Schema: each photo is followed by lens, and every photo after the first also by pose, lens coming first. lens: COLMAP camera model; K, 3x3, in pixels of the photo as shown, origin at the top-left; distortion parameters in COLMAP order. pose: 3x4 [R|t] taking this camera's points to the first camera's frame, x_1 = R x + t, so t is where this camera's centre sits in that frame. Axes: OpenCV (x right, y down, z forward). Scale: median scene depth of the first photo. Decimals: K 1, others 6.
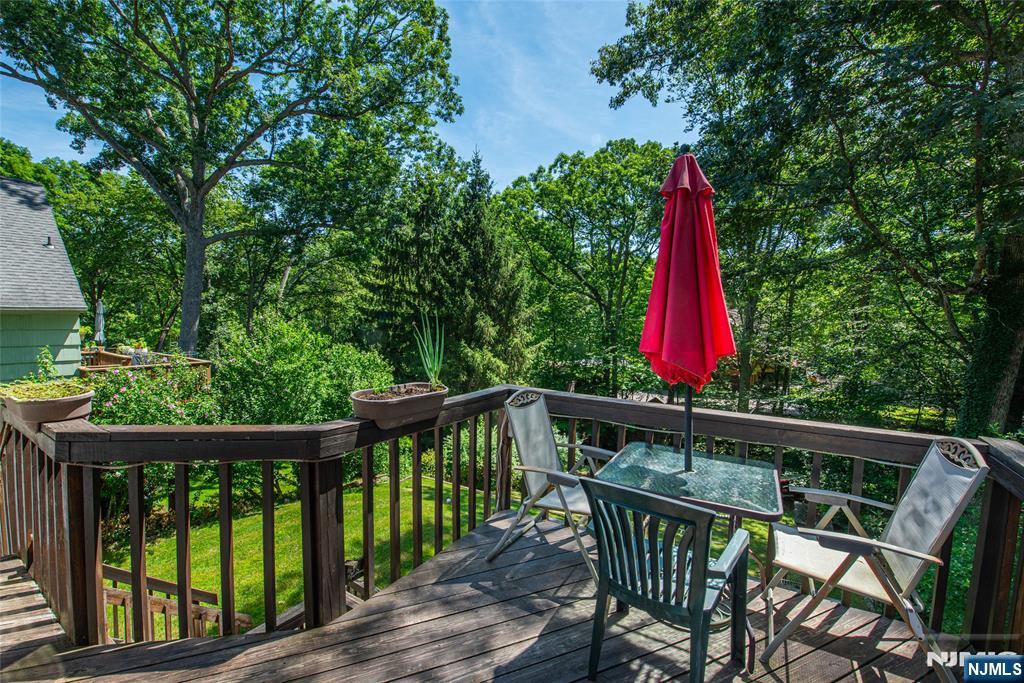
lens RADIAL K [[411.9, 0, 512.9], [0, 411.9, 343.4], [0, 0, 1]] dist [-0.021212, -0.000950]
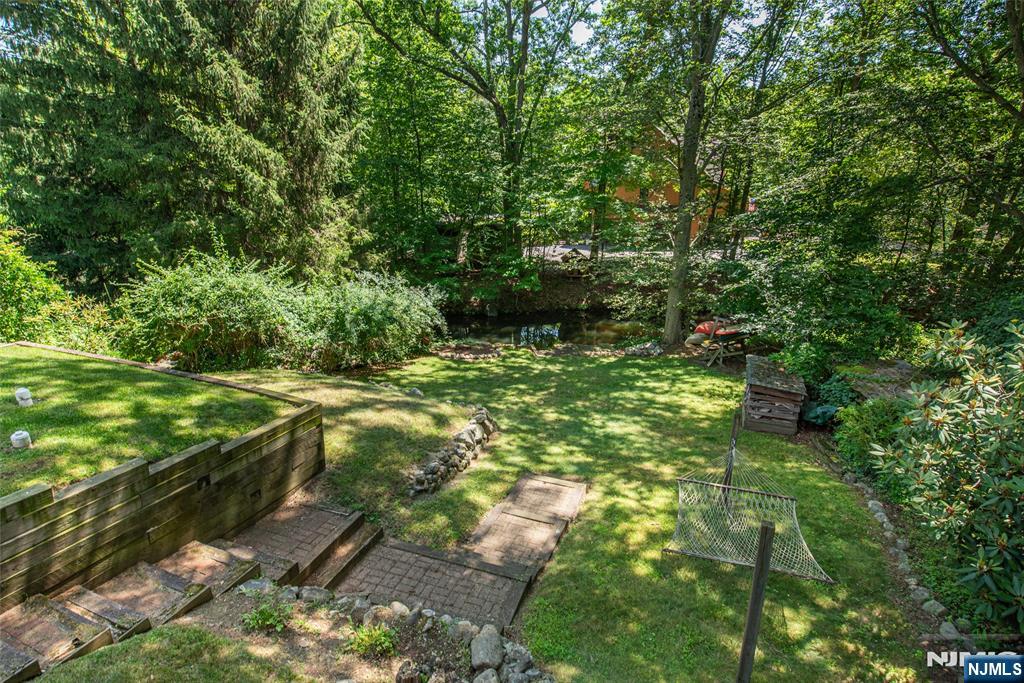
lens RADIAL K [[516.2, 0, 501.9], [0, 516.2, 343.2], [0, 0, 1]] dist [-0.005469, -0.000443]
pose [[0.988615, -0.057685, 0.138970, 0.144530], [0.022205, 0.969412, 0.244433, 0.116418], [-0.148819, -0.238564, 0.959656, 0.202624]]
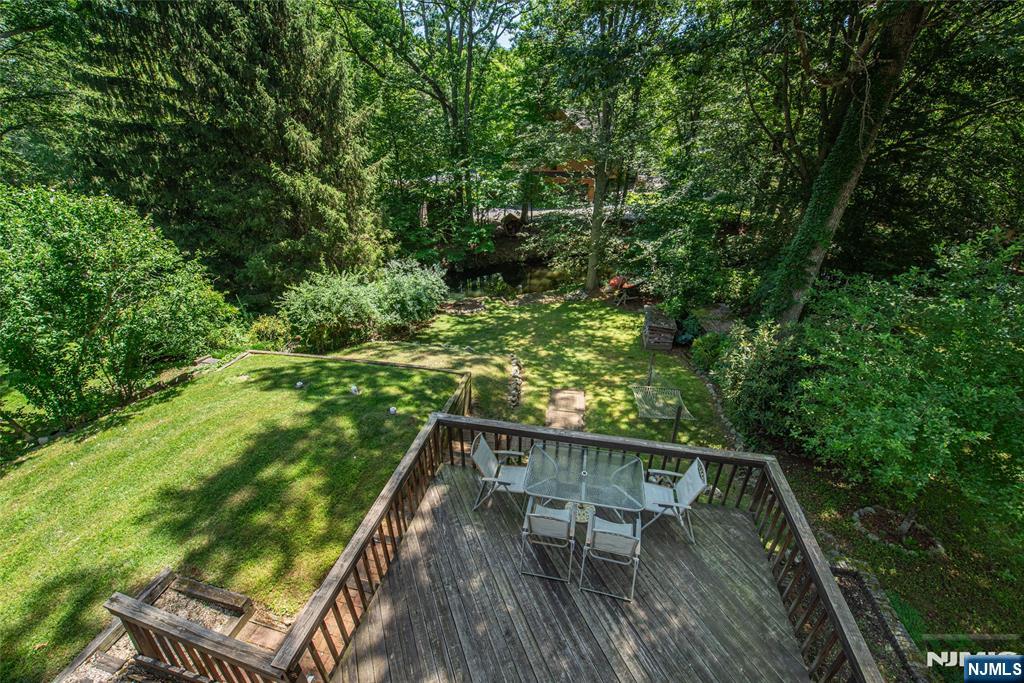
lens RADIAL K [[411.9, 0, 513.0], [0, 411.9, 347.3], [0, 0, 1]] dist [-0.021212, -0.000950]
pose [[0.937013, -0.185829, 0.295761, 0.004180], [0.043687, 0.902438, 0.428600, -0.001686], [-0.346553, -0.388683, 0.853714, 0.084836]]
